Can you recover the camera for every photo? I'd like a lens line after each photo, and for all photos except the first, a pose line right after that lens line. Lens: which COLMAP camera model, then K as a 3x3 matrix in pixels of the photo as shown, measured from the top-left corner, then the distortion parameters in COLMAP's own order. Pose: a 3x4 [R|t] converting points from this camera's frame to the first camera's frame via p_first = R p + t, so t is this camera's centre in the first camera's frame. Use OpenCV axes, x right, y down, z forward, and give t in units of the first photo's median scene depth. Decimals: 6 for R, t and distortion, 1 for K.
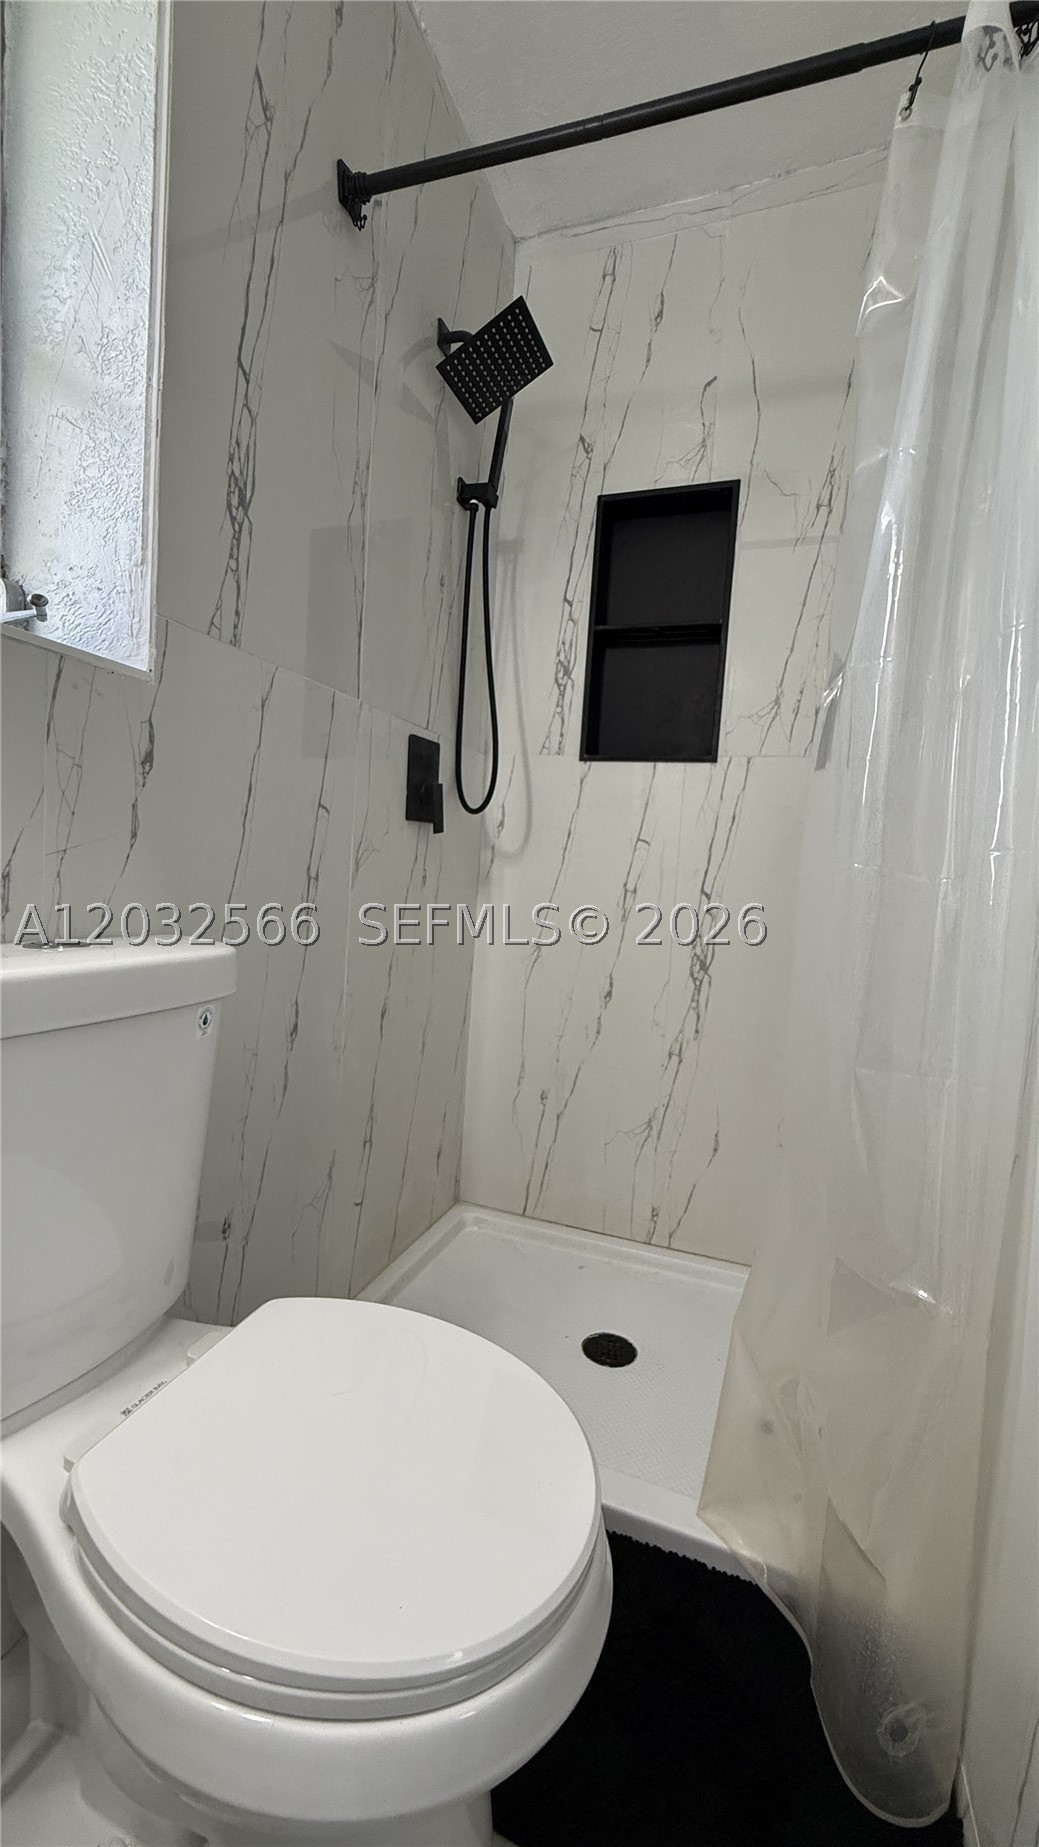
lens RADIAL K [[737.9, 0, 519.5], [0, 737.9, 923.5], [0, 0, 1]] dist [-0.000109, -0.000047]
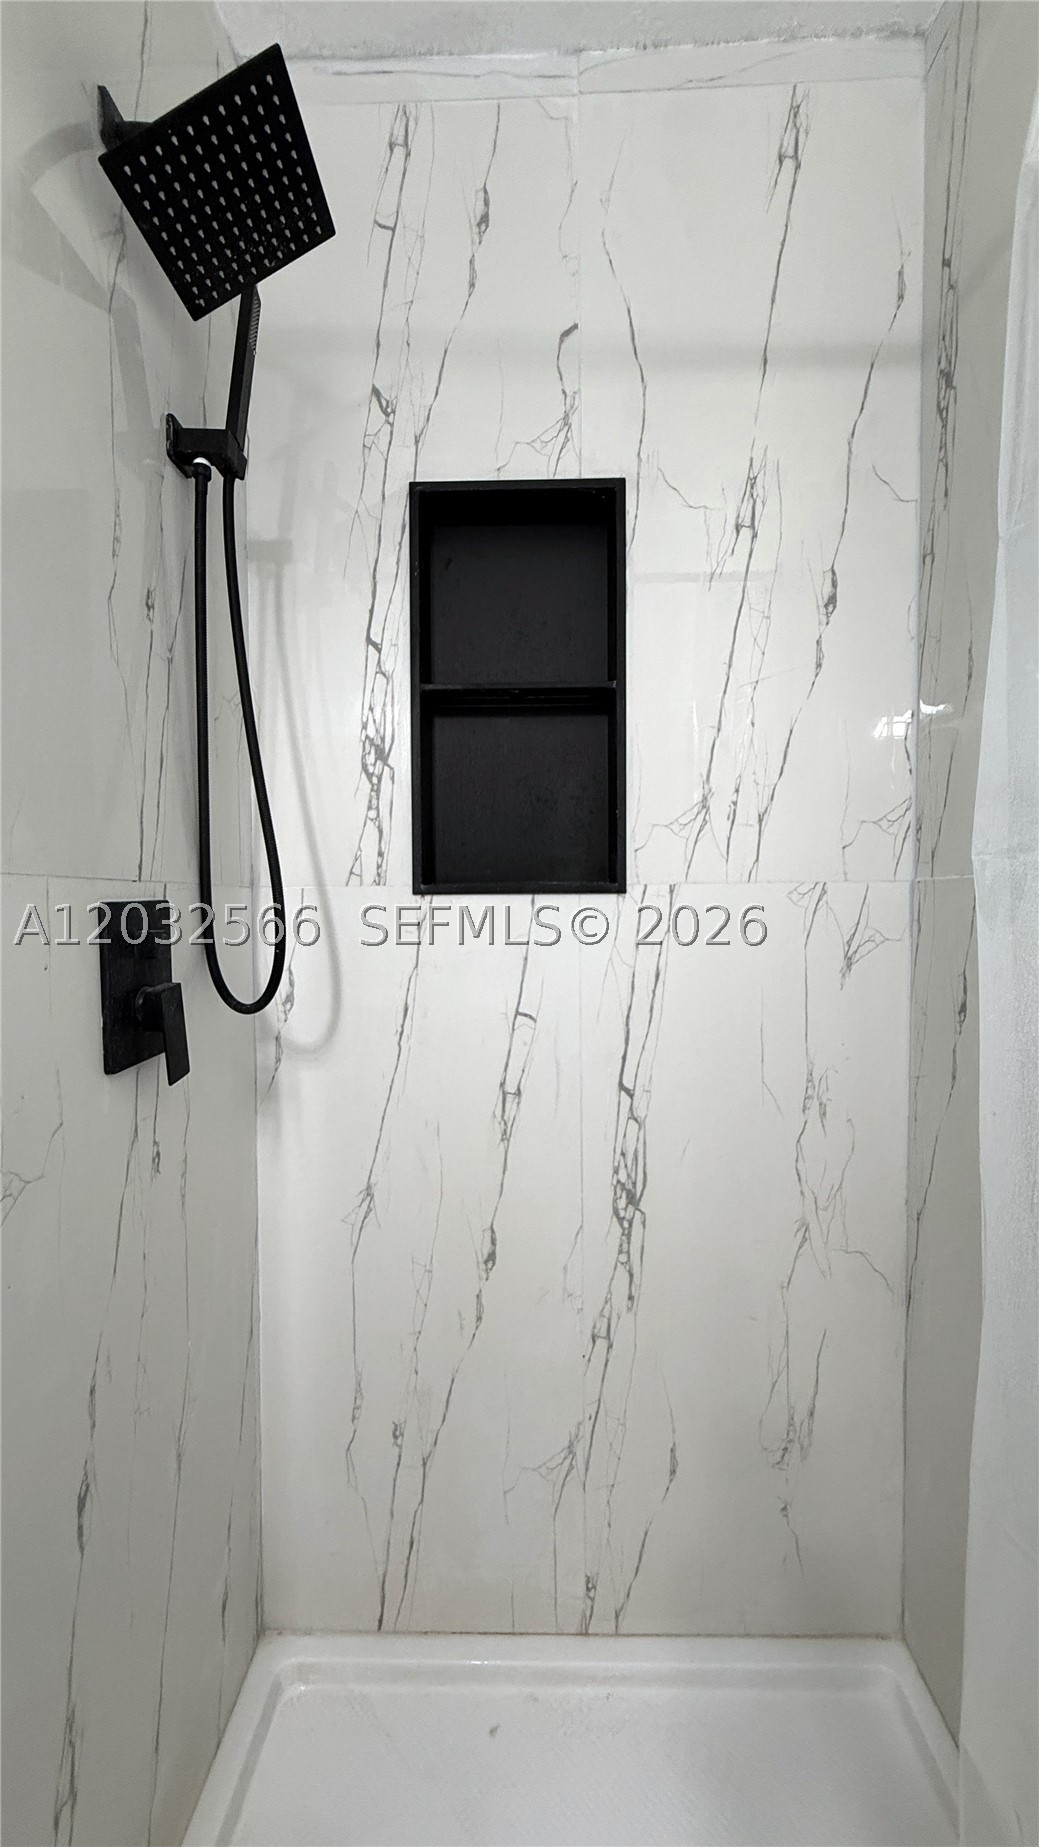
lens RADIAL K [[737.9, 0, 519.5], [0, 737.9, 923.5], [0, 0, 1]] dist [-0.000109, -0.000047]
pose [[0.944857, -0.078052, 0.318045, -0.037569], [0.089336, 0.995780, -0.021023, -0.185291], [-0.315061, 0.048277, 0.947843, 0.398813]]
